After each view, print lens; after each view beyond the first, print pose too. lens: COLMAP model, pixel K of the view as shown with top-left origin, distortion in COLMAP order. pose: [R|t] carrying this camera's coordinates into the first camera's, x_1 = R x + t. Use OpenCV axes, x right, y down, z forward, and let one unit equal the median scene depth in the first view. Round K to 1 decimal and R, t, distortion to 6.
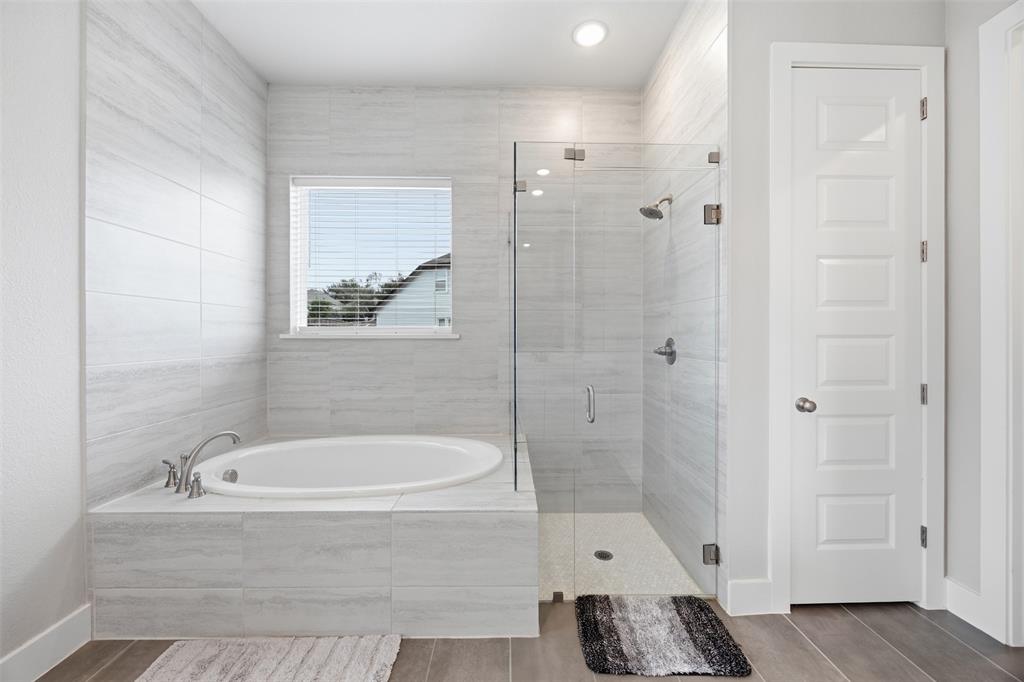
lens RADIAL K [[391.3, 0, 513.6], [0, 391.3, 337.5], [0, 0, 1]] dist [-0.001359, -0.000207]
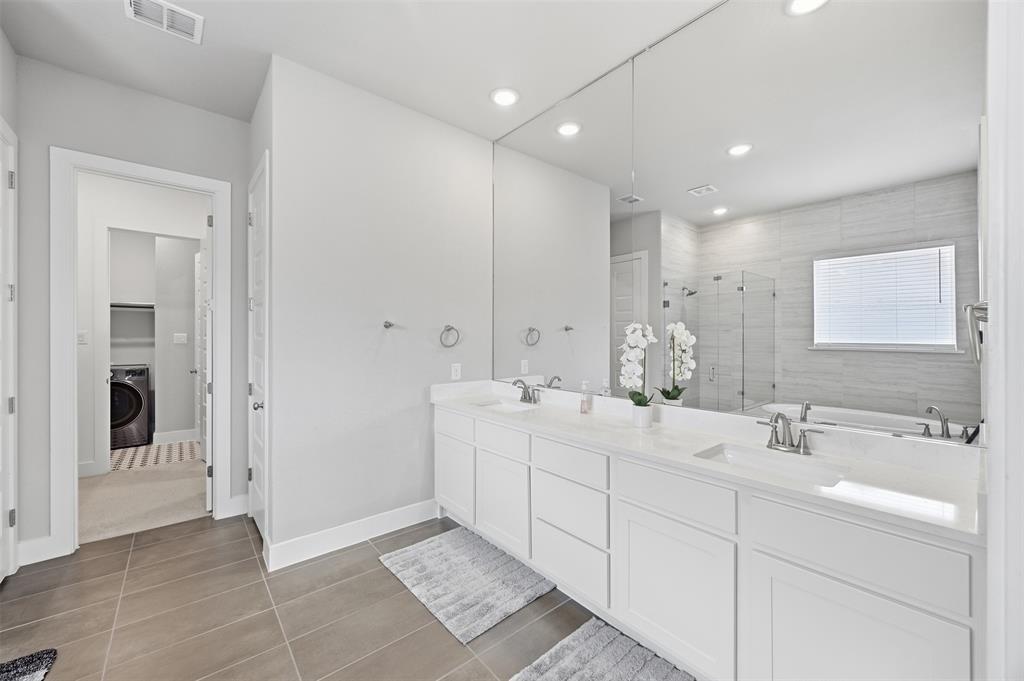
lens RADIAL K [[399.8, 0, 521.0], [0, 399.8, 339.0], [0, 0, 1]] dist [0.000663, -0.000144]
pose [[-0.638588, -0.005919, 0.769526, -0.625646], [-0.002414, 0.999981, 0.005689, -0.051194], [-0.769545, 0.001775, -0.638591, 0.347834]]
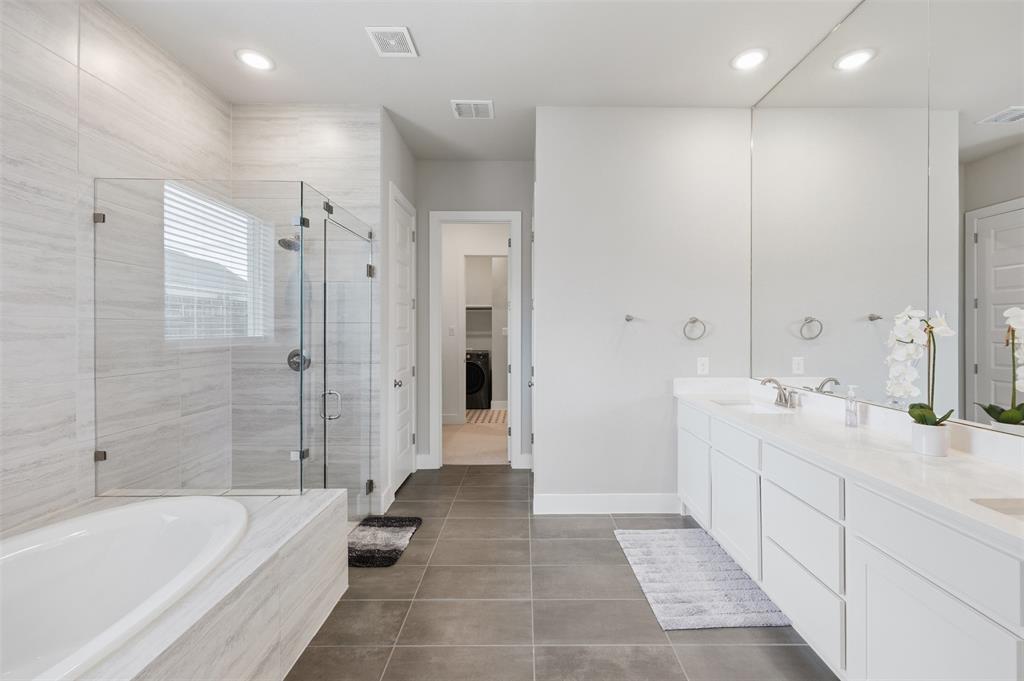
lens RADIAL K [[418.6, 0, 529.8], [0, 418.6, 333.1], [0, 0, 1]] dist [0.001738, 0.000097]
pose [[0.003674, -0.007685, 0.999964, -0.761502], [0.001389, 0.999970, 0.007680, -0.049648], [-0.999992, 0.001361, 0.003684, 0.224658]]
